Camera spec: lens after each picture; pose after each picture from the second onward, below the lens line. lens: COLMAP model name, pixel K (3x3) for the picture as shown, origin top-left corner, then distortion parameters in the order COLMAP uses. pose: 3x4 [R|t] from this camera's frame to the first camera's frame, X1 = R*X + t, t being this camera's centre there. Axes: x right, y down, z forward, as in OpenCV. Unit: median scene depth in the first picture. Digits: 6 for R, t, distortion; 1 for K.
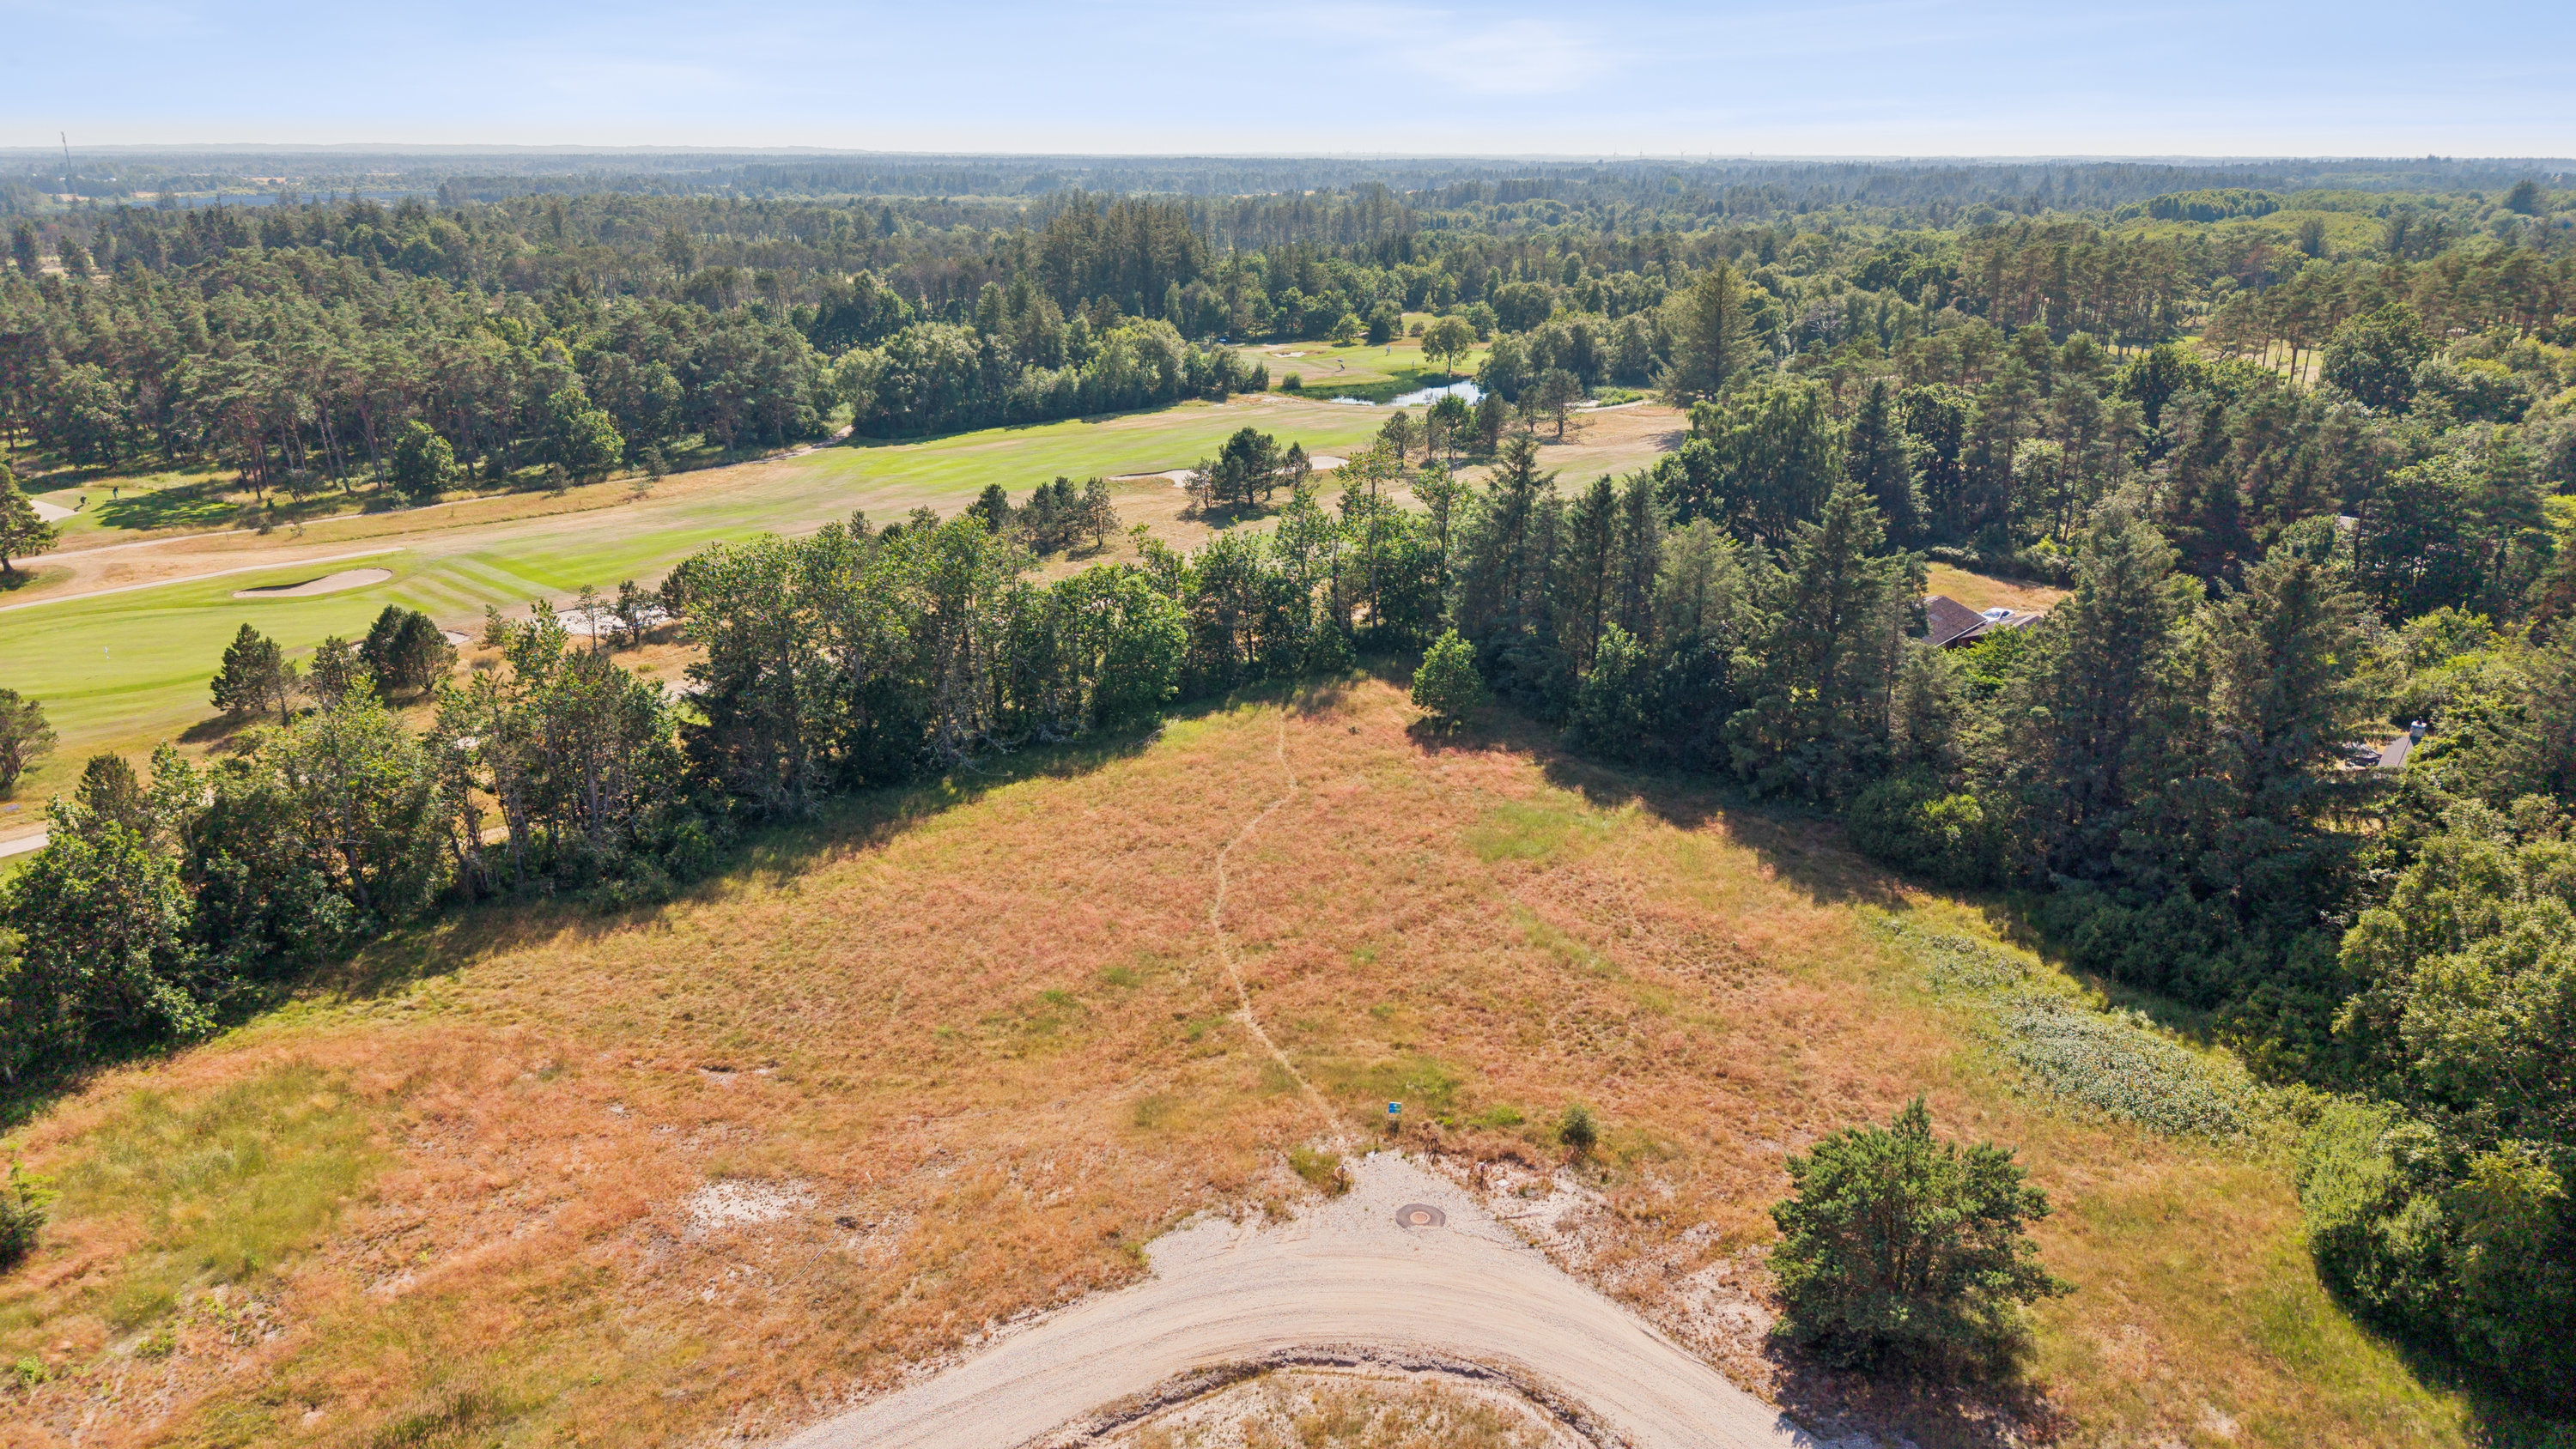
lens RADIAL K [[1796.8, 0, 1306.2], [0, 1796.8, 709.6], [0, 0, 1]] dist [0.013466, -0.018318]
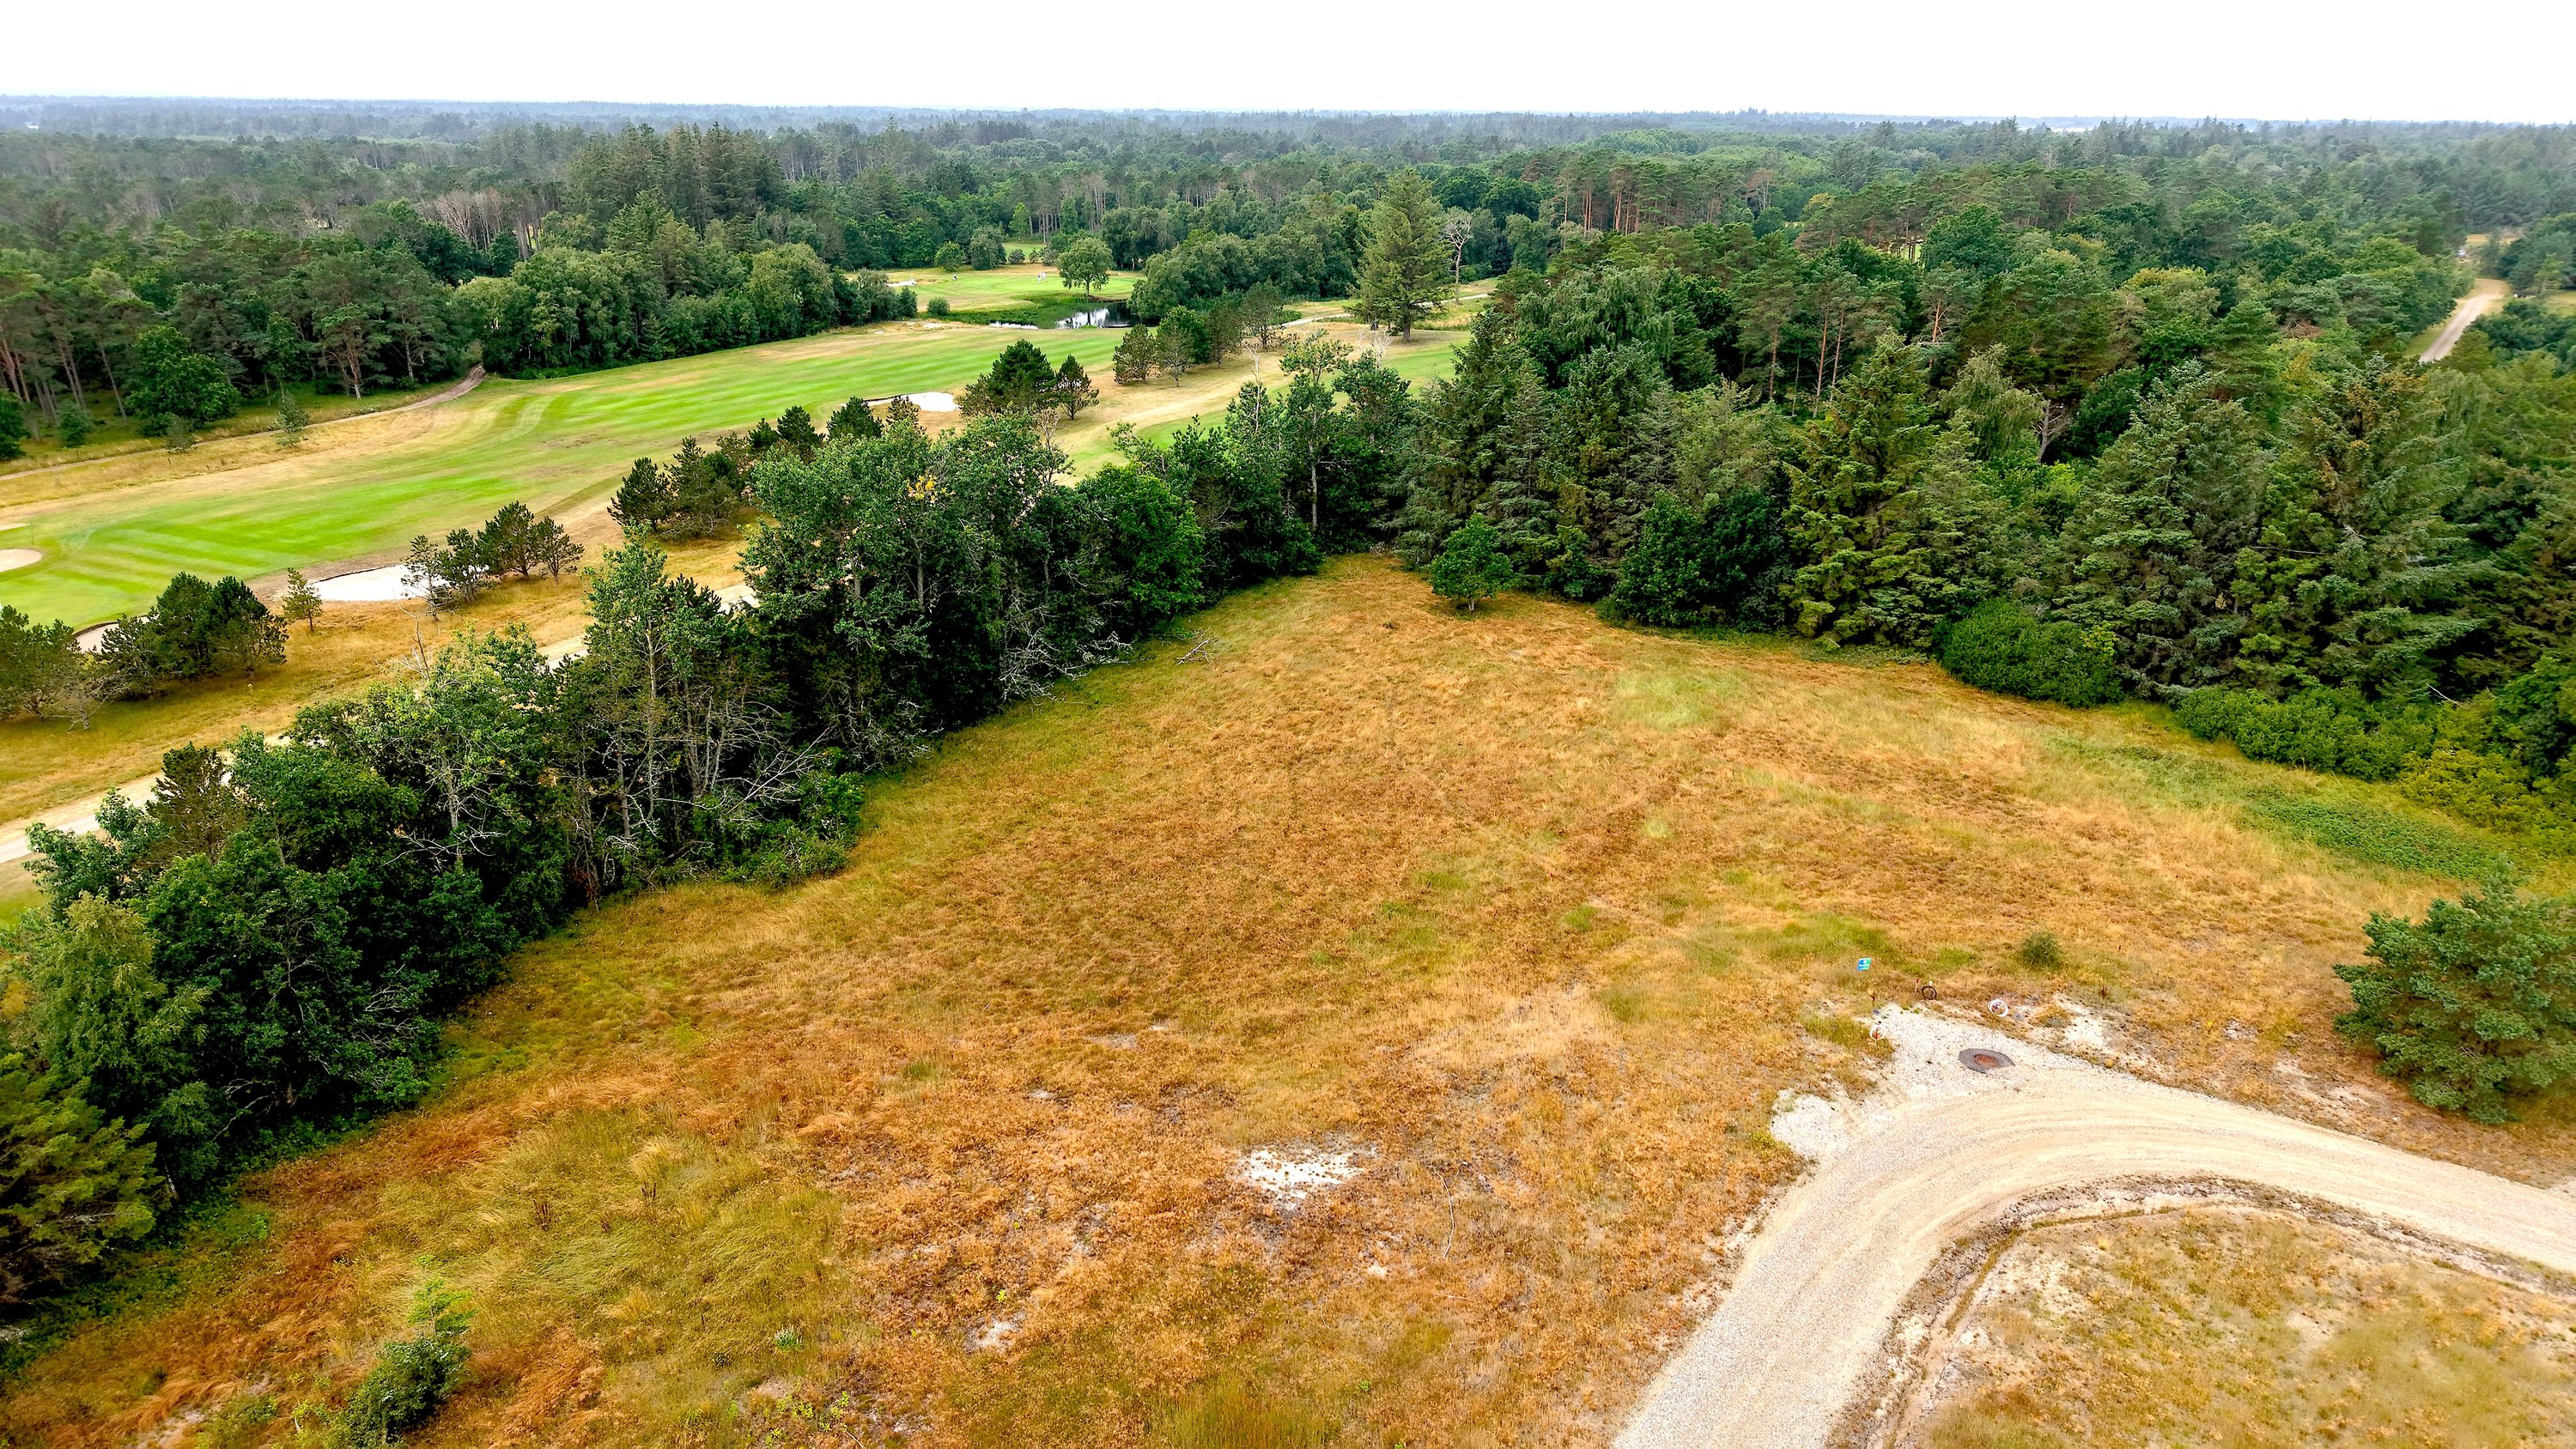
lens RADIAL K [[1813.5, 0, 1288.8], [0, 1813.5, 652.7], [0, 0, 1]] dist [0.003894, -0.004127]
pose [[0.948805, -0.084781, 0.304271, -0.453357], [0.086479, 0.996222, 0.007914, 0.019406], [-0.303792, 0.018804, 0.952553, 0.147158]]
